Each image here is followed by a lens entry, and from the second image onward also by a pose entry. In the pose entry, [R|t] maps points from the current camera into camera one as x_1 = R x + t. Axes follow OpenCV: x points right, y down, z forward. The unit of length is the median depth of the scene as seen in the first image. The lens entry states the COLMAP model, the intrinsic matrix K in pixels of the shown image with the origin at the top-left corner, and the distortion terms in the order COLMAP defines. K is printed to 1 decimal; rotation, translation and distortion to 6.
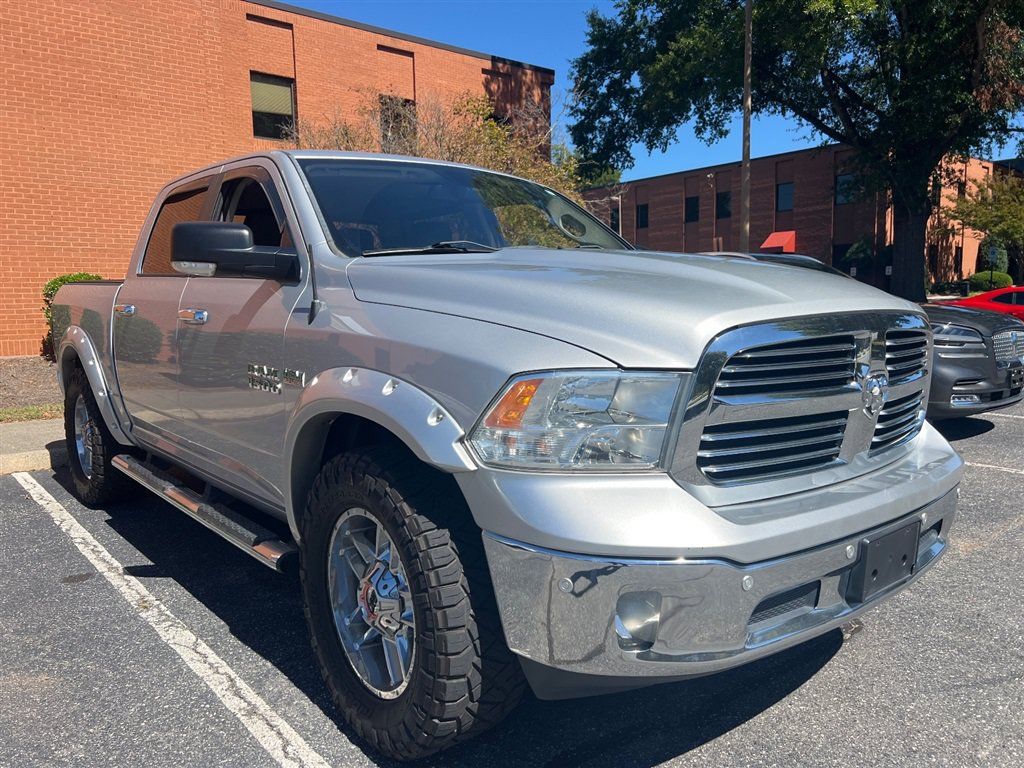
lens RADIAL K [[780.1, 0, 513.3], [0, 780.1, 390.0], [0, 0, 1]] dist [0.048708, -0.064271]
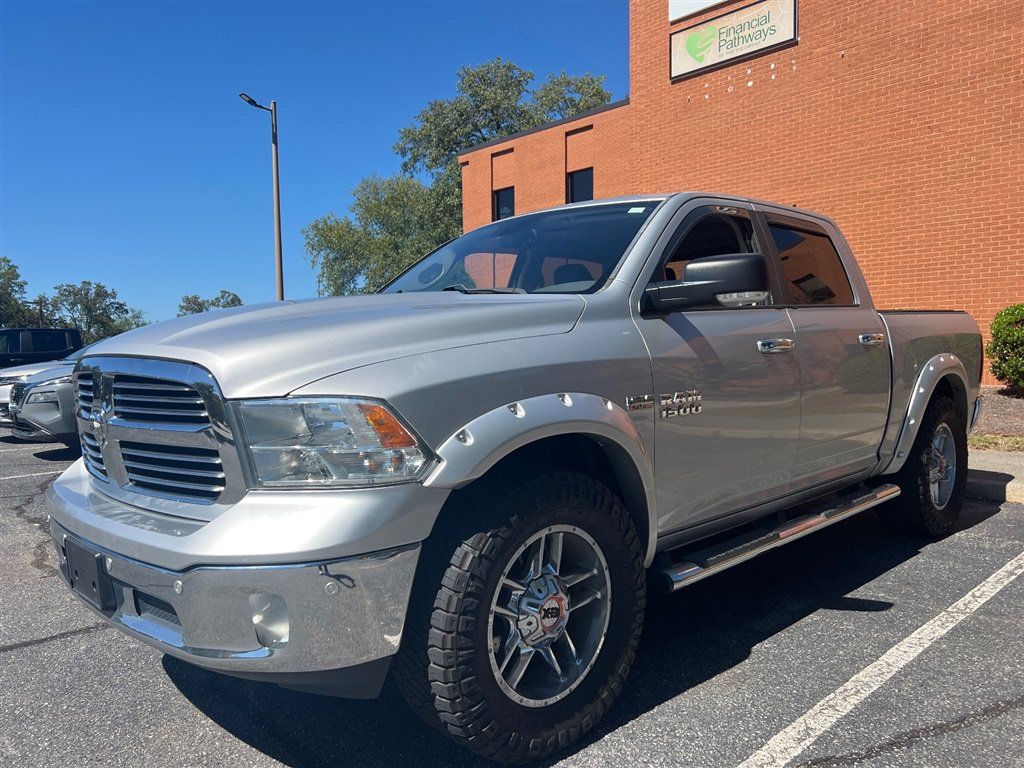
lens RADIAL K [[777.3, 0, 515.6], [0, 777.3, 386.7], [0, 0, 1]] dist [0.055783, -0.066289]
pose [[0.050801, 0.061322, -0.996824, 0.838497], [-0.095696, 0.993819, 0.056260, -0.093568], [0.994113, 0.092534, 0.056355, 0.784781]]
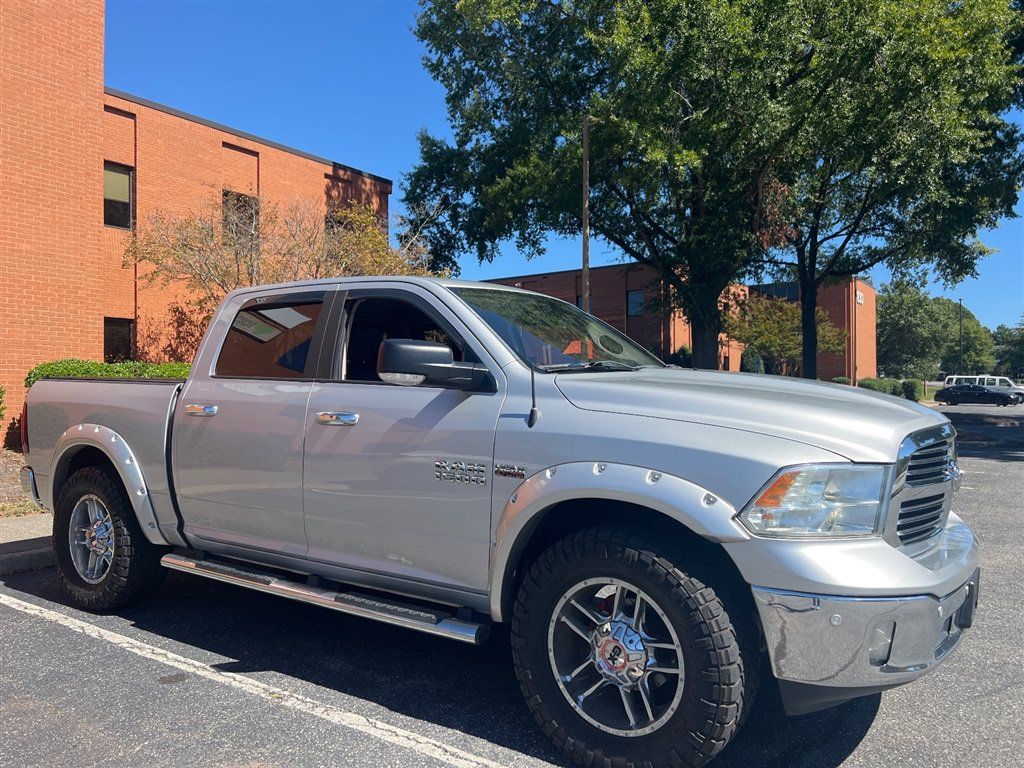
lens RADIAL K [[777.3, 0, 515.6], [0, 777.3, 386.7], [0, 0, 1]] dist [0.055783, -0.066289]
pose [[0.964499, 0.019589, 0.263361, -0.359209], [0.013712, 0.992185, -0.124017, 0.001252], [-0.263732, 0.123226, 0.956693, -0.098868]]
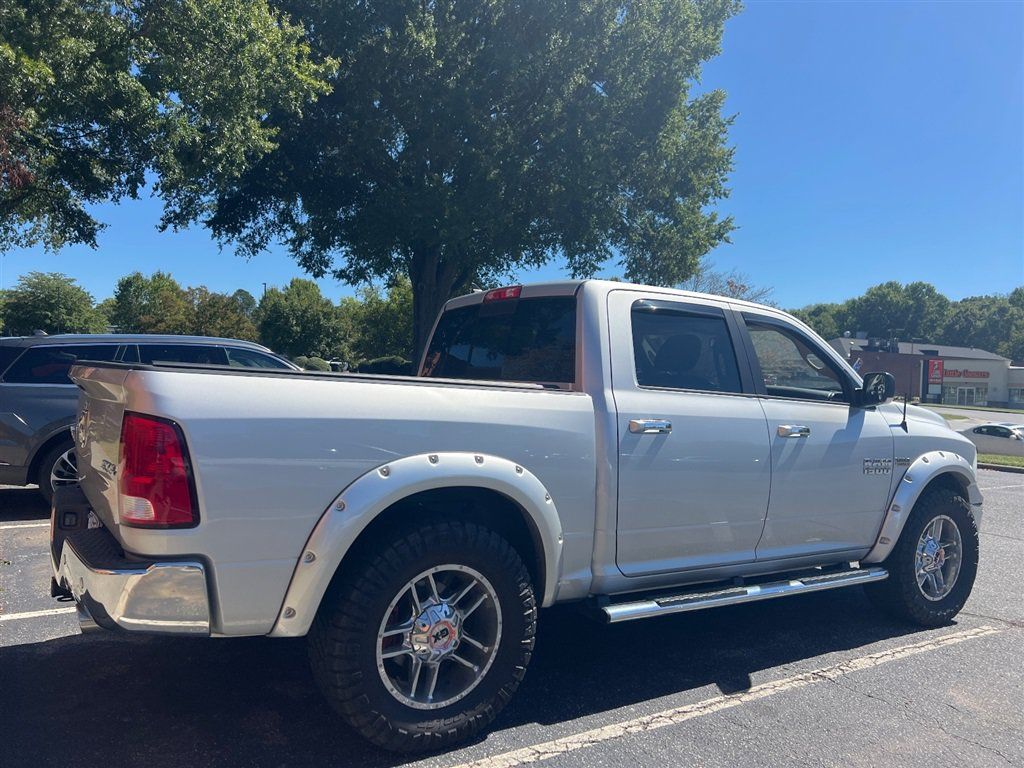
lens RADIAL K [[777.3, 0, 515.6], [0, 777.3, 386.7], [0, 0, 1]] dist [0.055783, -0.066289]
pose [[0.111750, 0.005628, 0.993720, -1.368319], [0.074845, 0.997096, -0.014064, -0.145523], [-0.990914, 0.075946, 0.111004, 1.032772]]
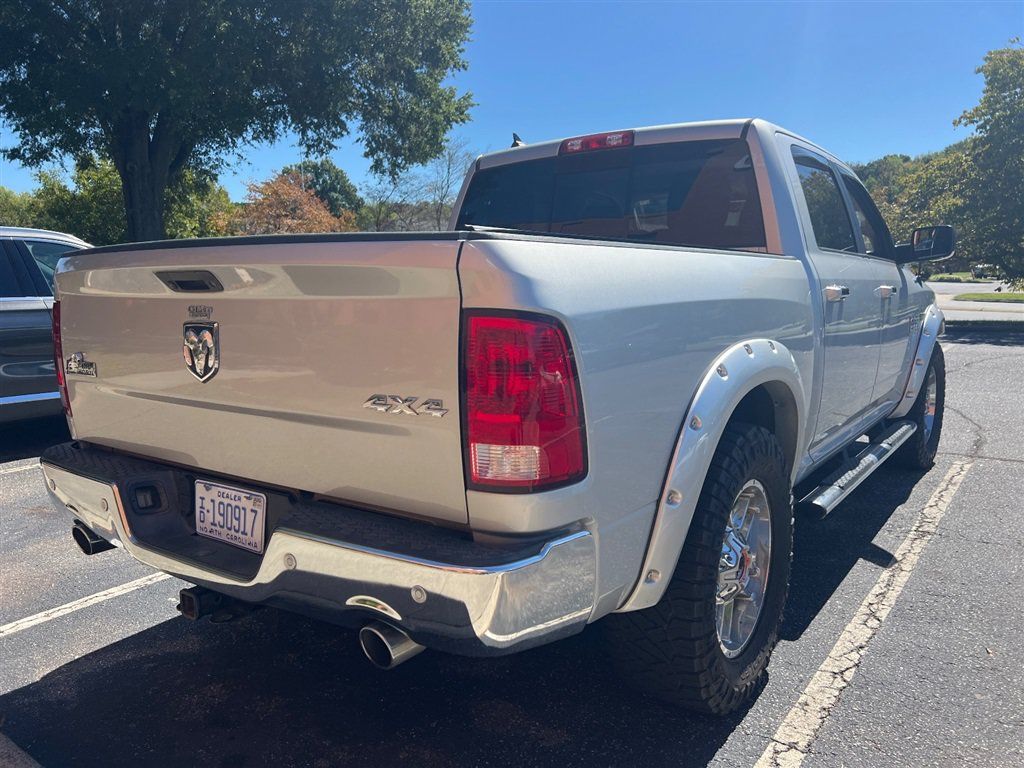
lens RADIAL K [[780.1, 0, 513.3], [0, 780.1, 390.0], [0, 0, 1]] dist [0.048708, -0.064271]
pose [[-0.249420, -0.130904, 0.959507, -1.153489], [0.131832, 0.977008, 0.167561, -0.179324], [-0.959380, 0.168287, -0.226428, 1.474086]]
